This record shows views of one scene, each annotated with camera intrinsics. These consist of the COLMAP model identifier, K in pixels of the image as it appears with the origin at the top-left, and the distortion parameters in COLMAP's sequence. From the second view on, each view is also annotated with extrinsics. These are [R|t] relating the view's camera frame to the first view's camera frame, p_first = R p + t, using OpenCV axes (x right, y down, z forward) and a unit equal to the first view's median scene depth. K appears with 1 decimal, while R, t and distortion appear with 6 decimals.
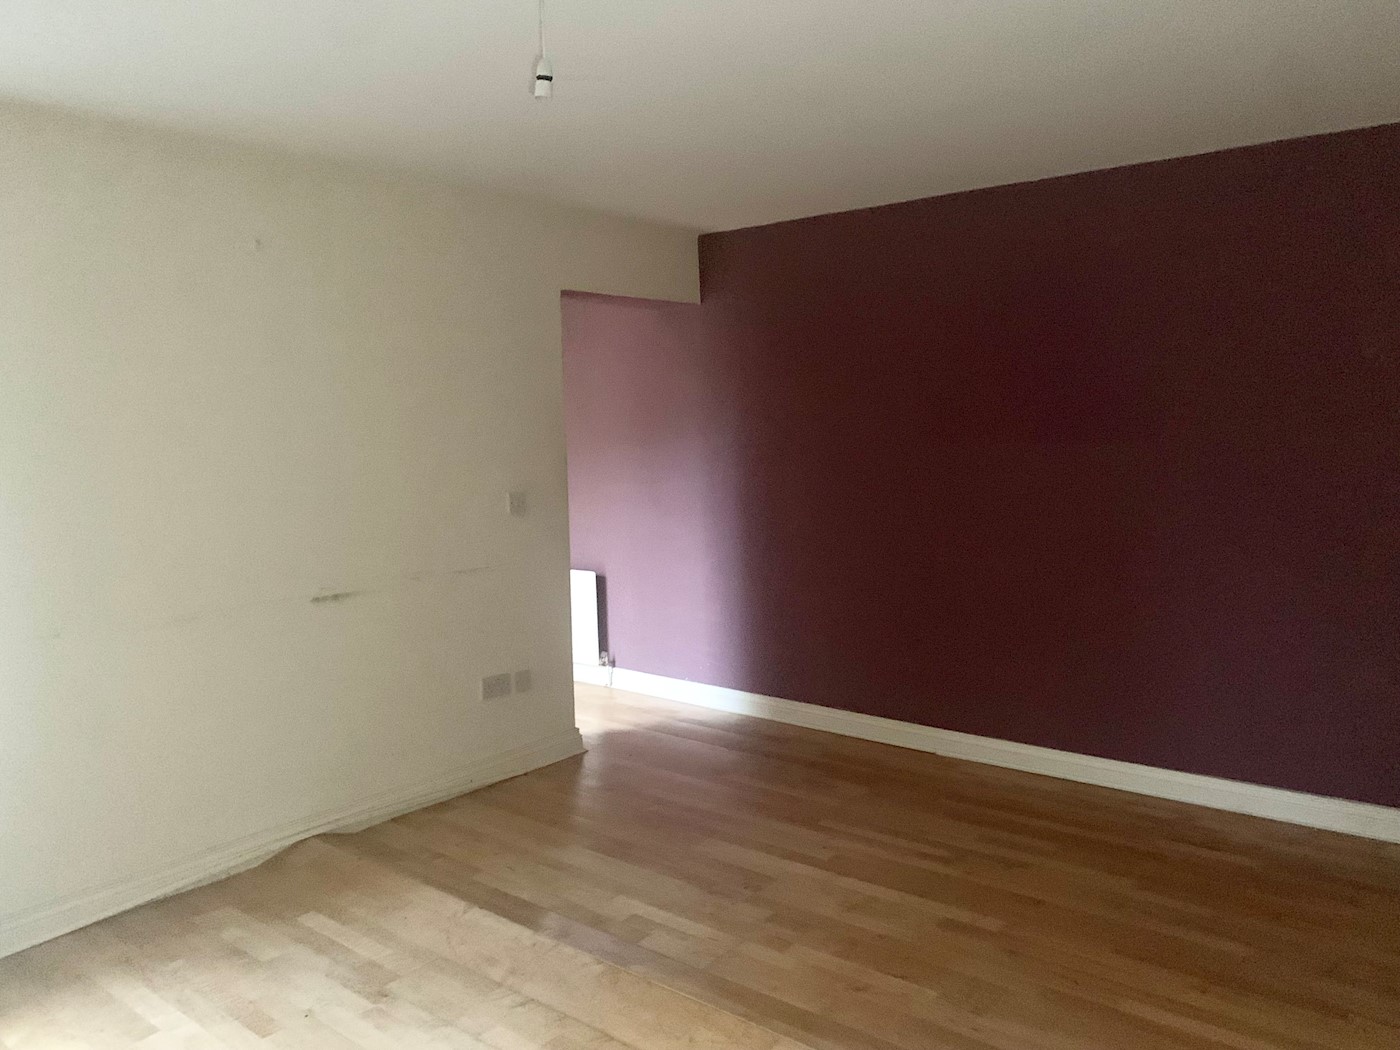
lens RADIAL K [[1074.5, 0, 700.0], [0, 1074.5, 525.0], [0, 0, 1]] dist [0.031089, -0.037006]
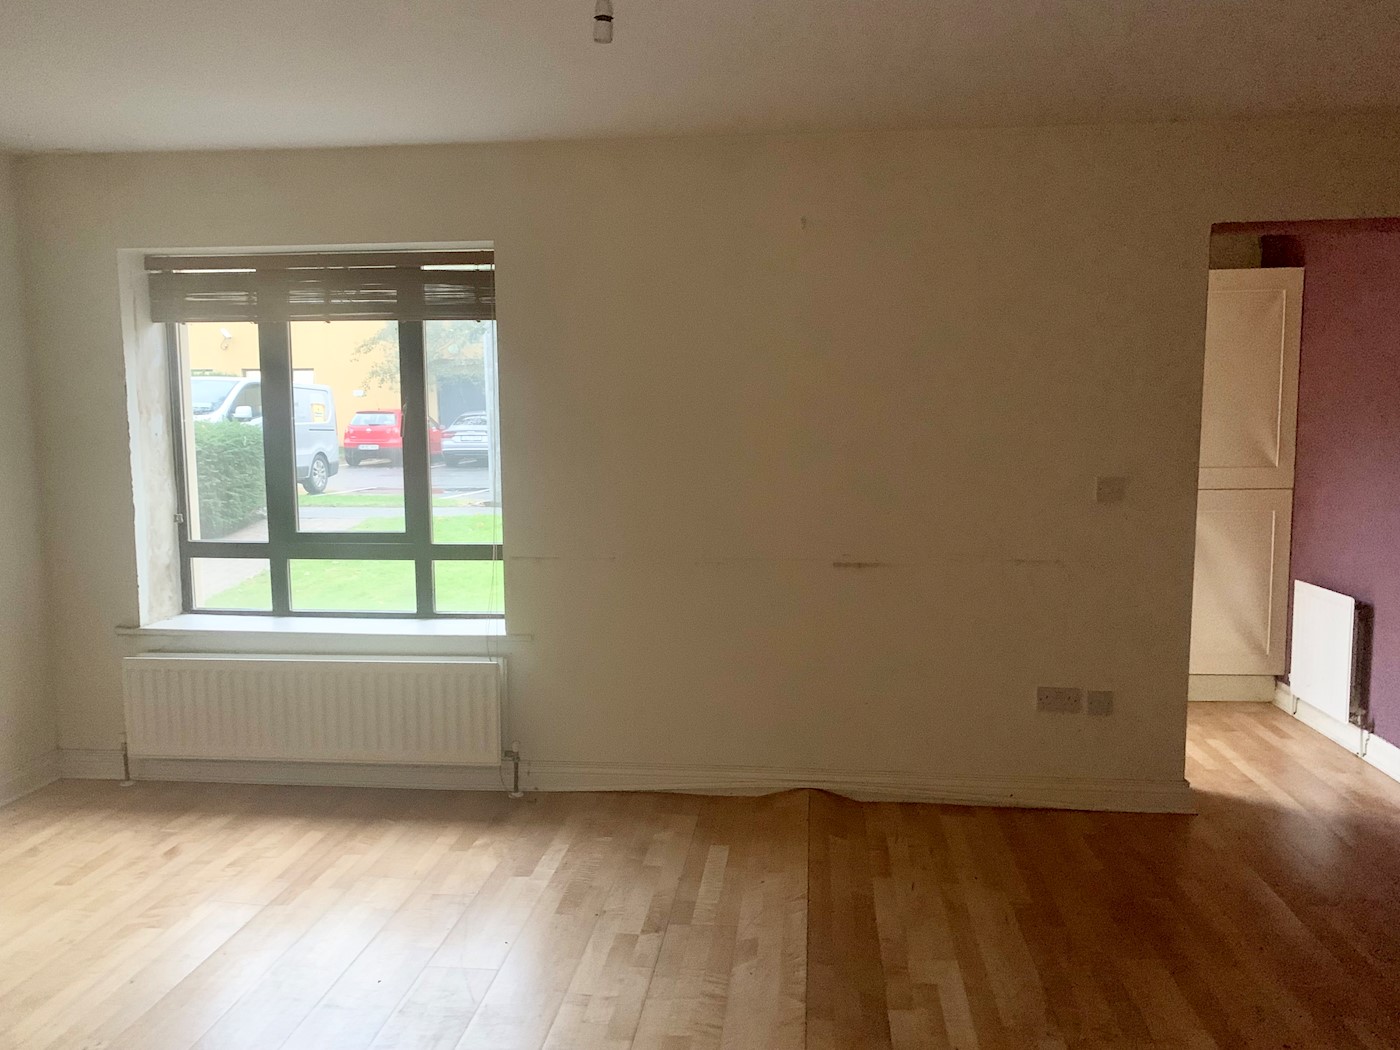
lens RADIAL K [[1074.5, 0, 700.0], [0, 1074.5, 525.0], [0, 0, 1]] dist [0.031089, -0.037006]
pose [[0.541827, 0.106976, -0.833654, 0.487384], [-0.089226, 0.993583, 0.069506, -0.032145], [0.835741, 0.036723, 0.547895, 0.377101]]
